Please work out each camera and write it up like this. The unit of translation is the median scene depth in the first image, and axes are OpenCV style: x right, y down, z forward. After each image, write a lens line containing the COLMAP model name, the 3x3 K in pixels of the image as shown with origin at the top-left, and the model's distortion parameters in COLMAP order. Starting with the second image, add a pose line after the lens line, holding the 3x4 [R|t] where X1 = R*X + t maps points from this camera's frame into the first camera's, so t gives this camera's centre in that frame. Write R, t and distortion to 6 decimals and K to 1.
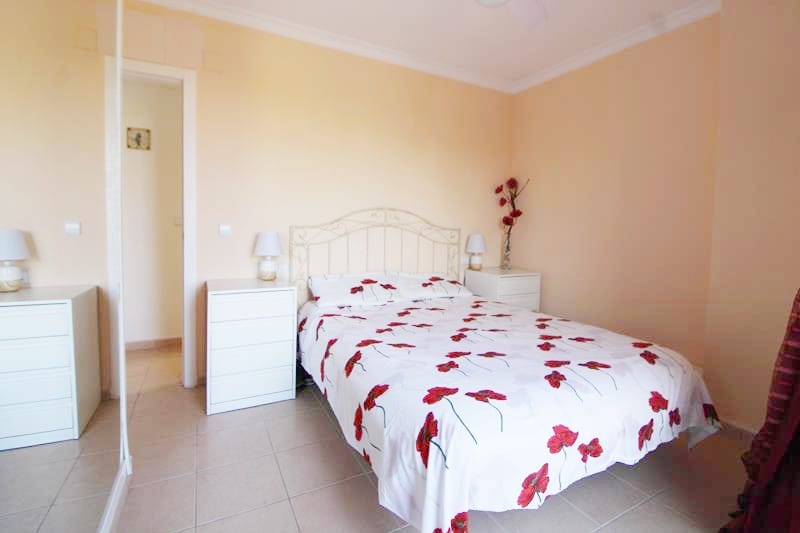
lens RADIAL K [[369.3, 0, 399.1], [0, 369.3, 242.3], [0, 0, 1]] dist [0.000583, -0.013606]
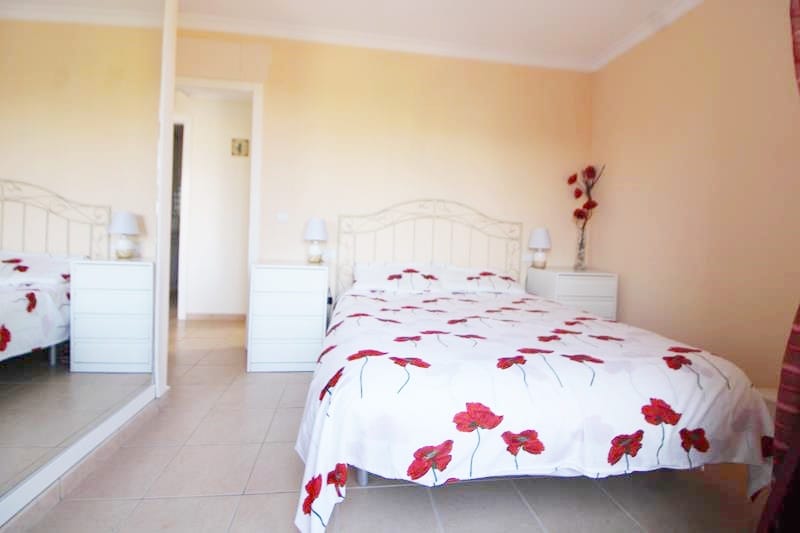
lens RADIAL K [[369.3, 0, 399.1], [0, 369.3, 242.3], [0, 0, 1]] dist [0.000583, -0.013606]
pose [[0.939626, 0.017918, -0.341732, 0.222836], [-0.030751, 0.999009, -0.032173, 0.059402], [0.340817, 0.040739, 0.939246, 0.037906]]
